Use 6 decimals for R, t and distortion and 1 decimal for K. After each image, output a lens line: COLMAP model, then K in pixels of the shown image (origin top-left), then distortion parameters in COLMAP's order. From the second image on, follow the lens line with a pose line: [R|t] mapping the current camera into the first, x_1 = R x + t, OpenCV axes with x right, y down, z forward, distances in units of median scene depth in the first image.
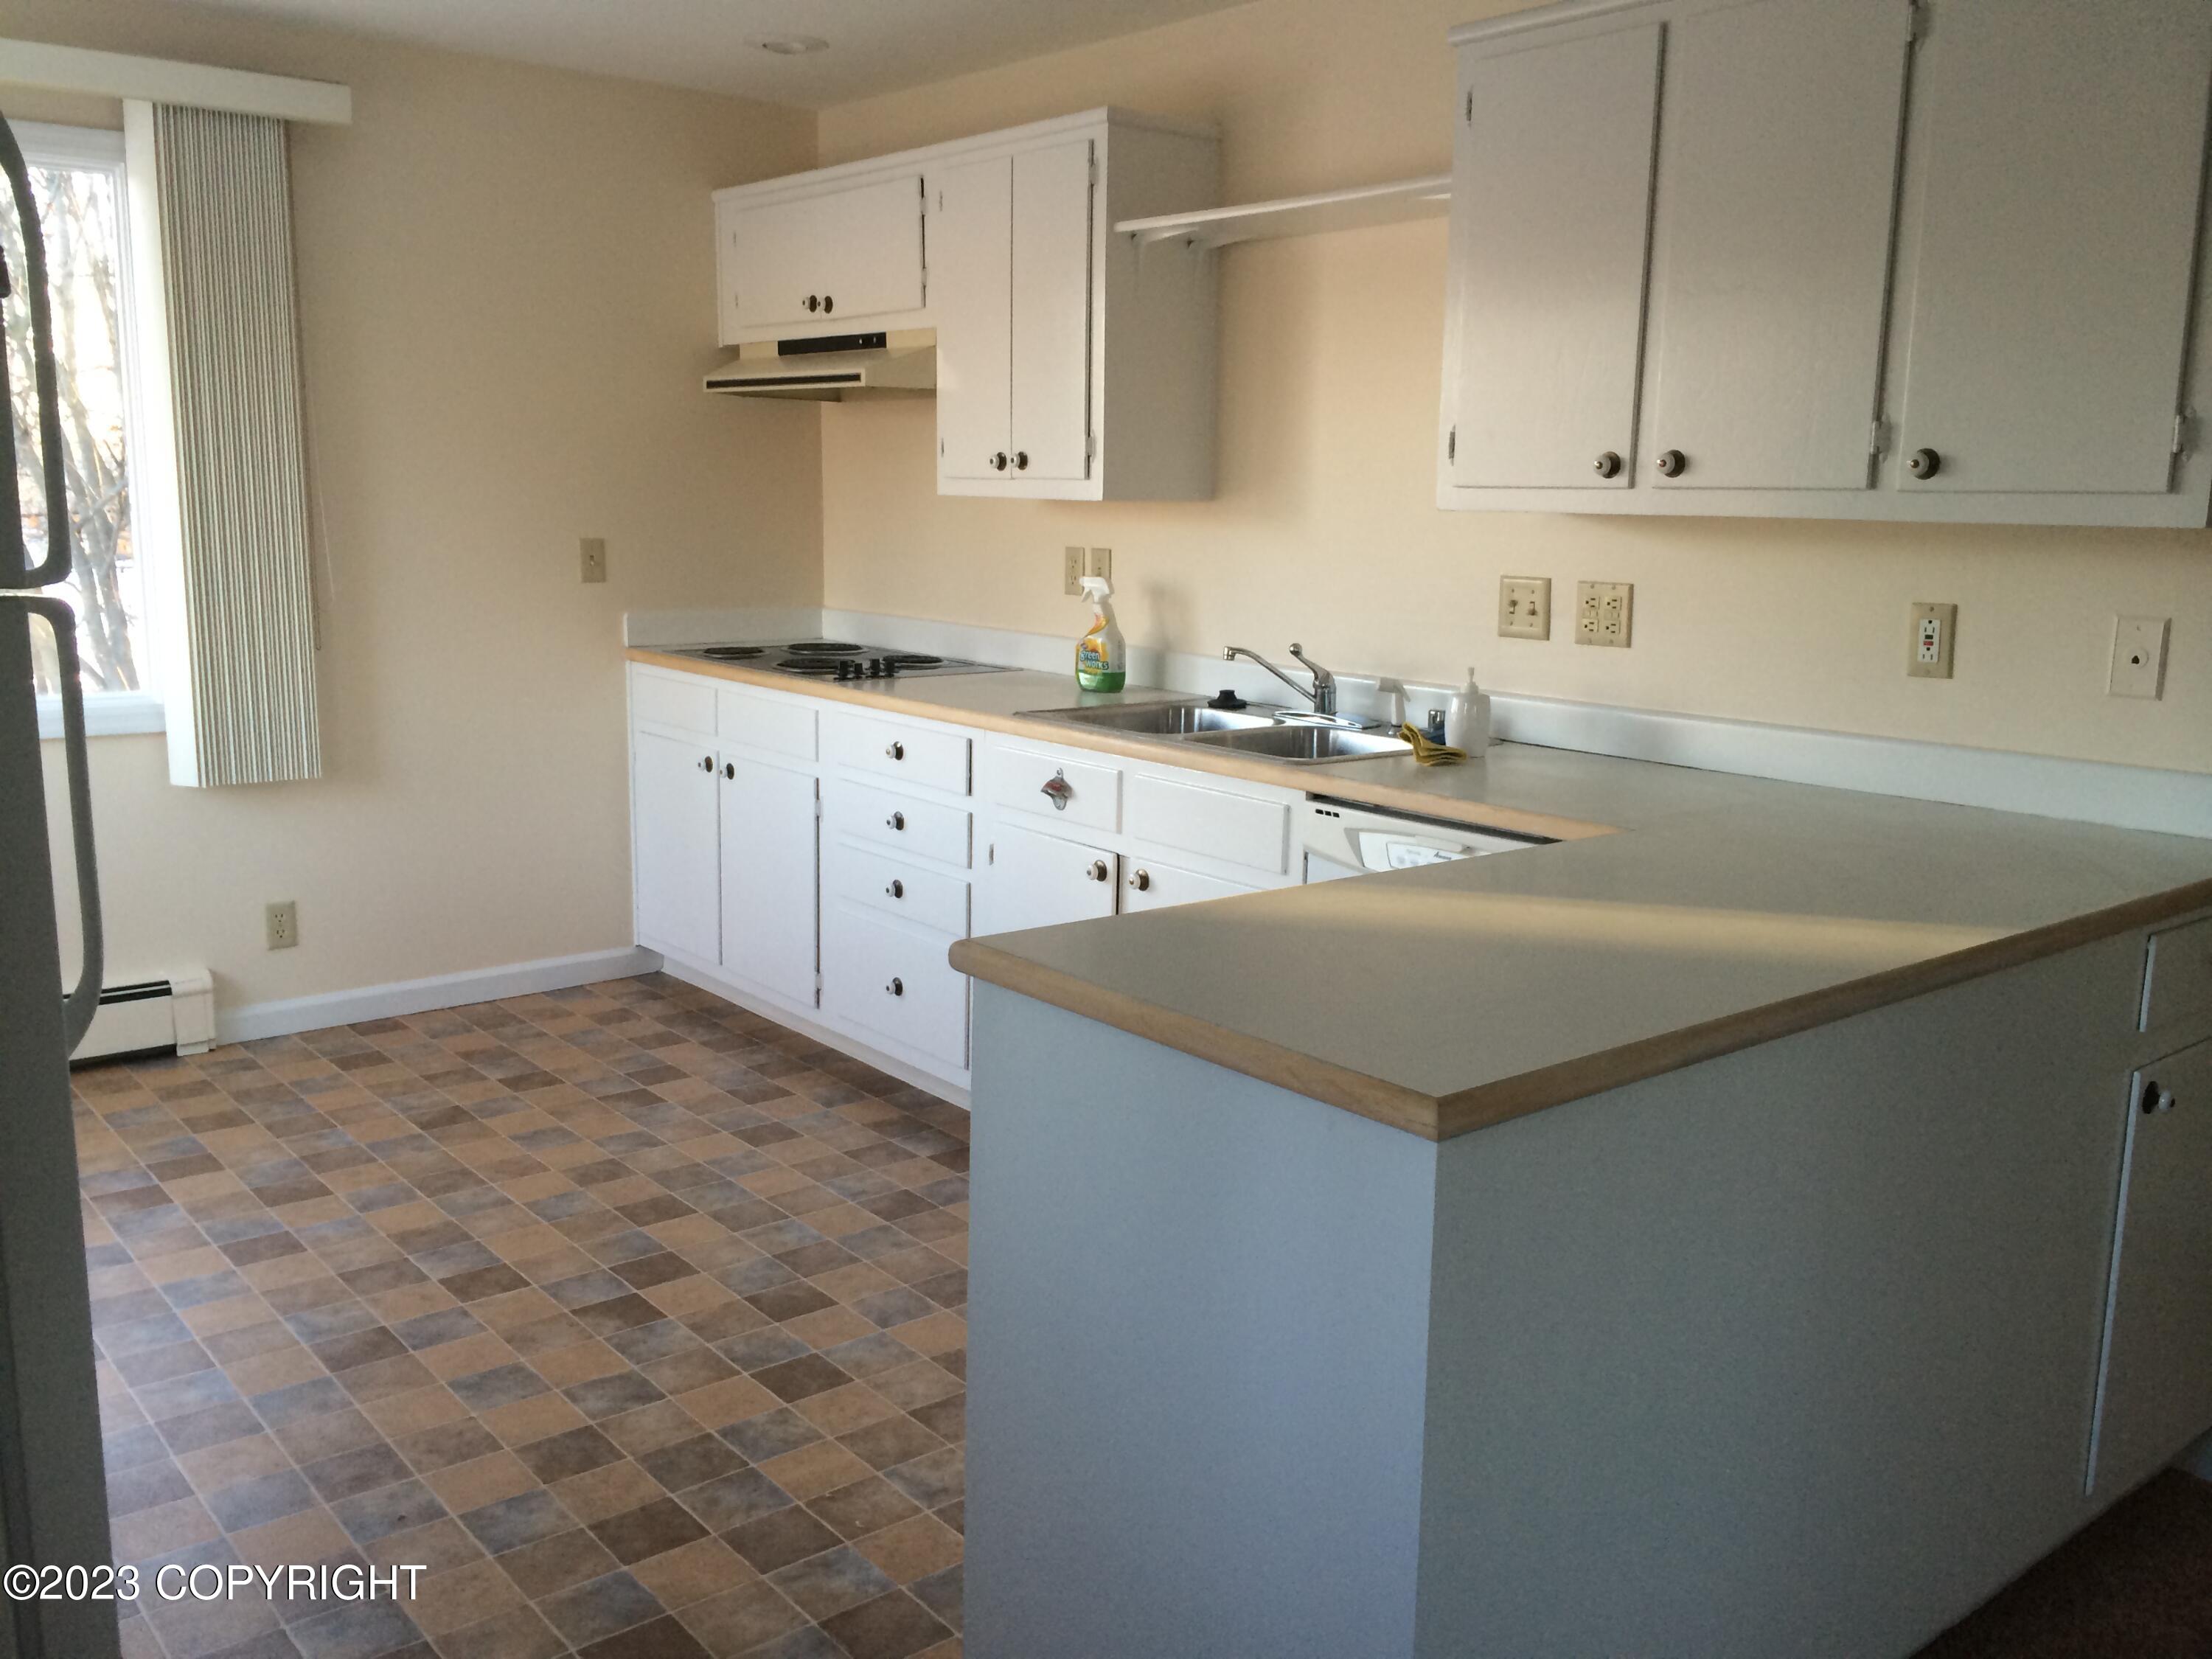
lens RADIAL K [[1901.0, 0, 1106.0], [0, 1901.0, 829.5], [0, 0, 1]] dist [0.090379, -0.136966]
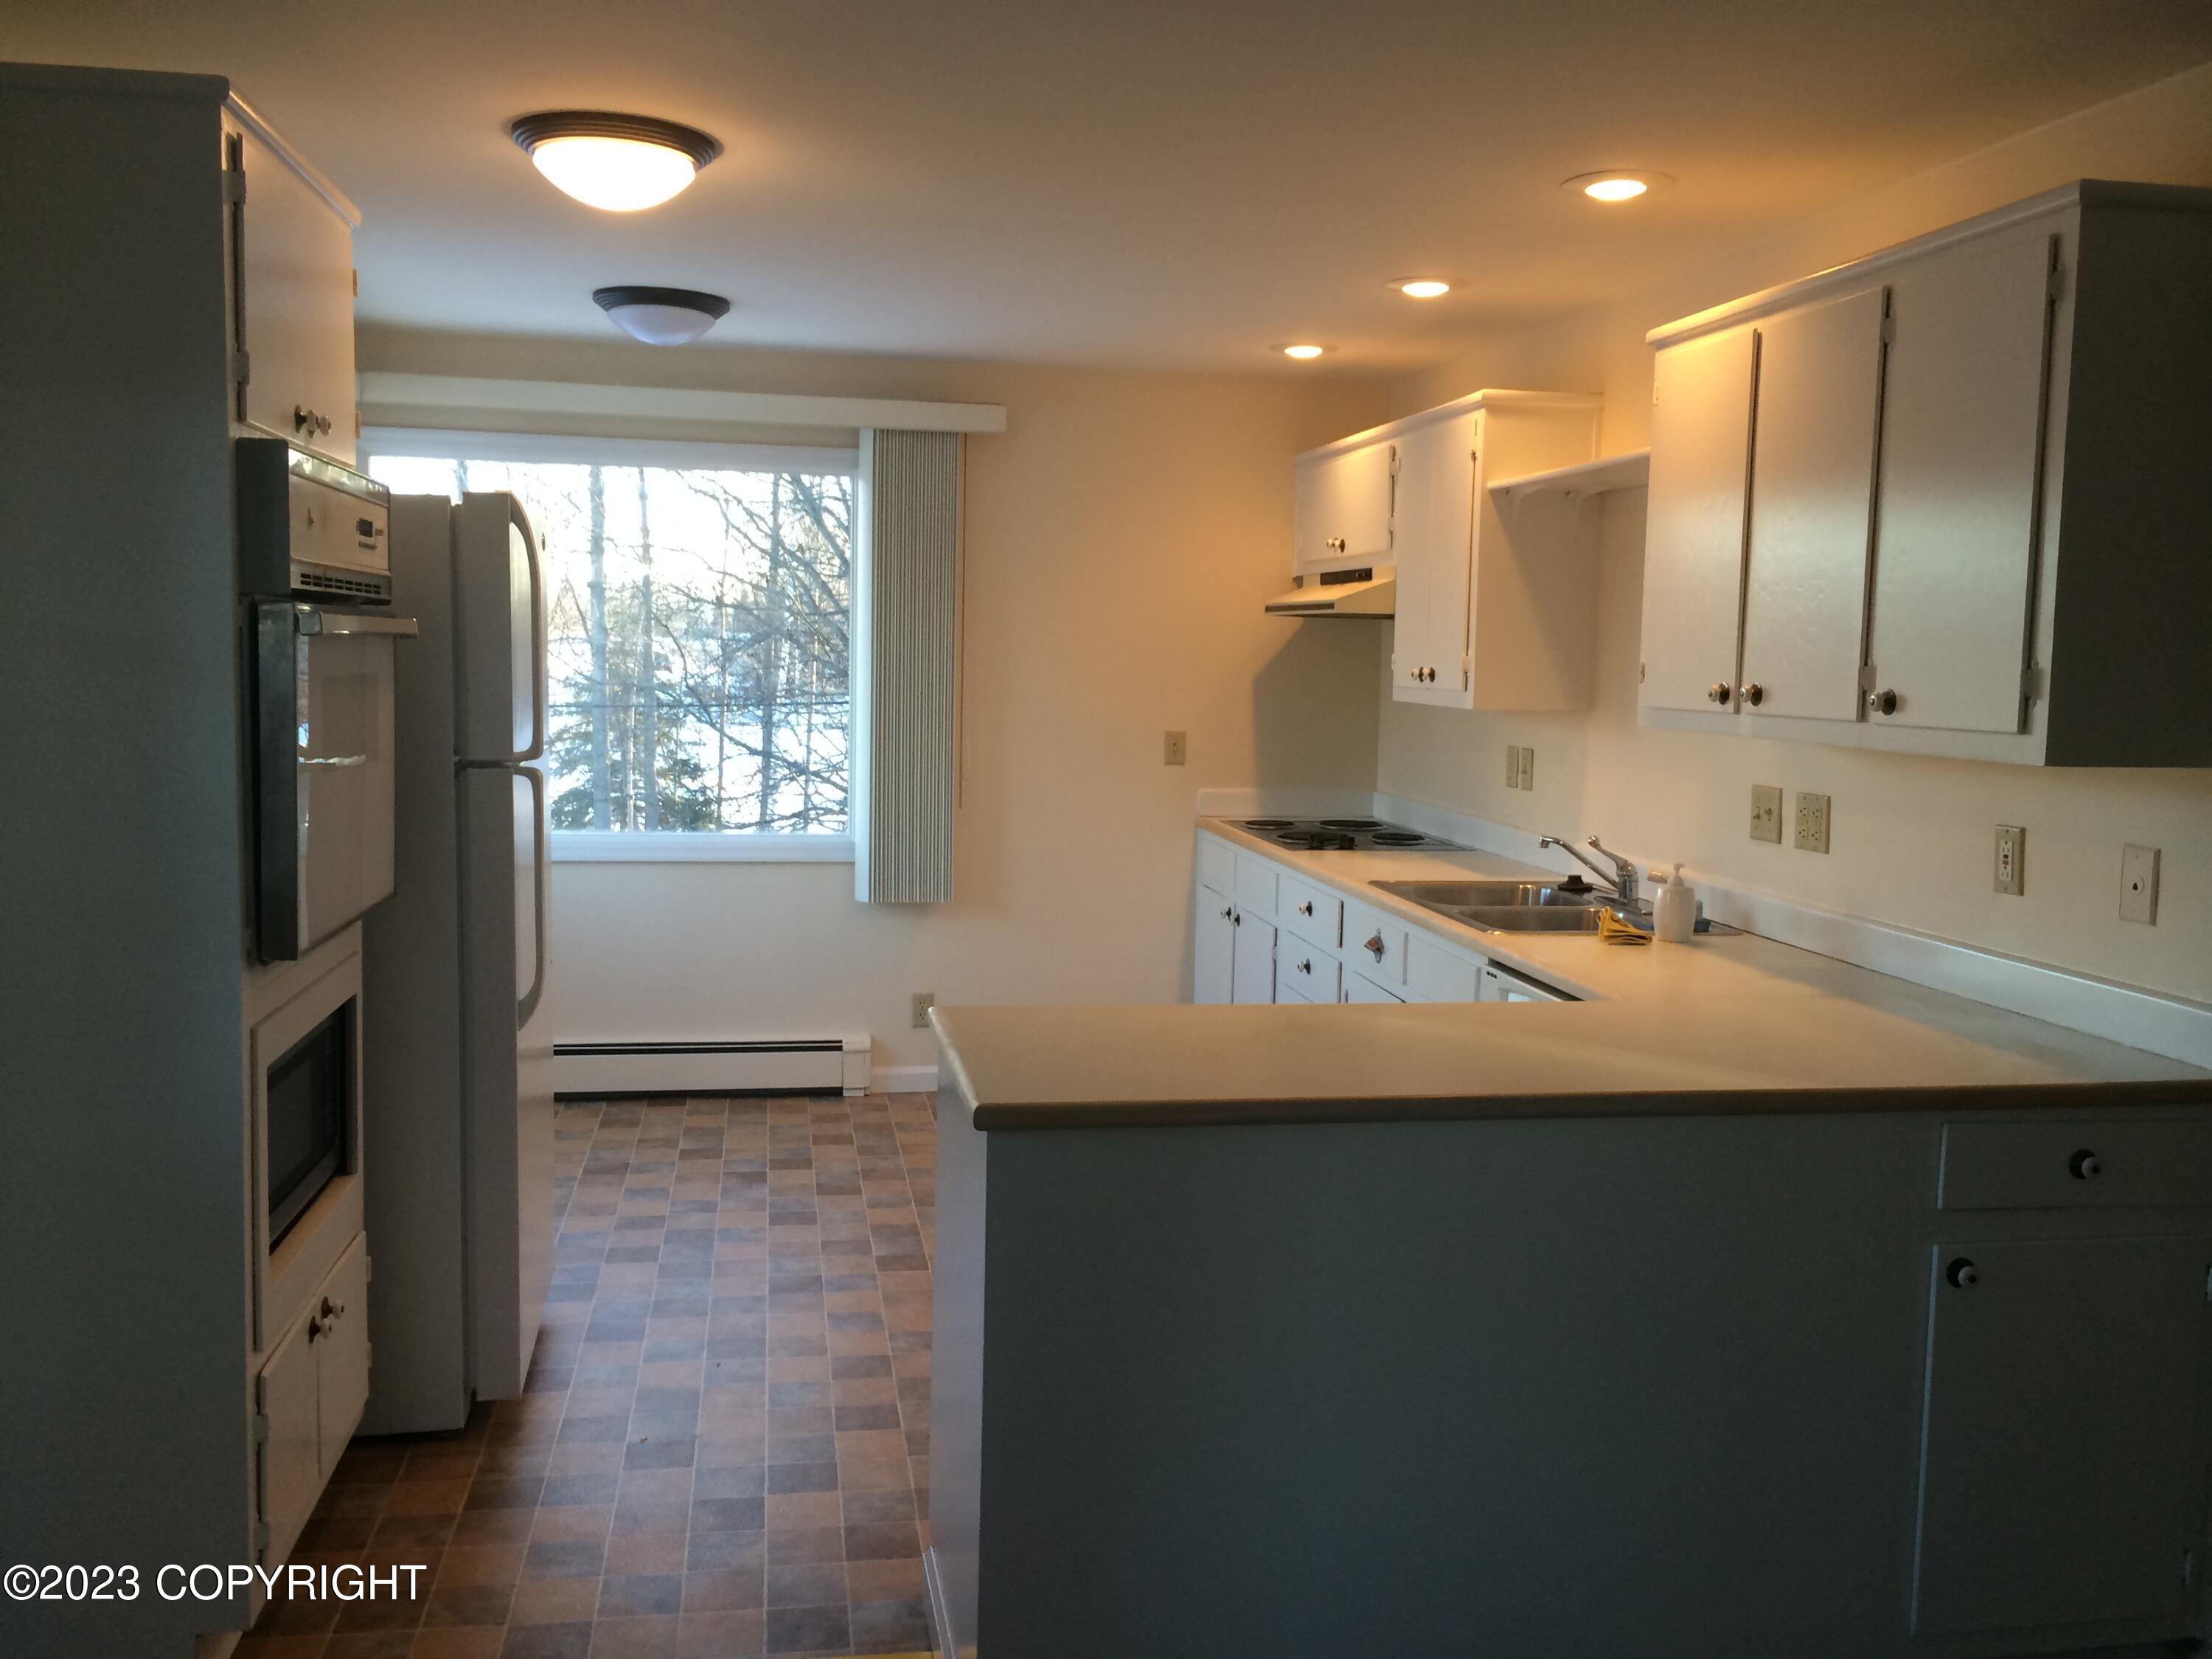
lens RADIAL K [[1906.3, 0, 1106.0], [0, 1906.3, 829.5], [0, 0, 1]] dist [0.003630, -0.000207]
pose [[0.870251, 0.045905, -0.490466, 0.406452], [-0.089752, 0.993759, -0.066239, 0.000997], [0.484364, 0.101665, 0.868939, -0.141410]]
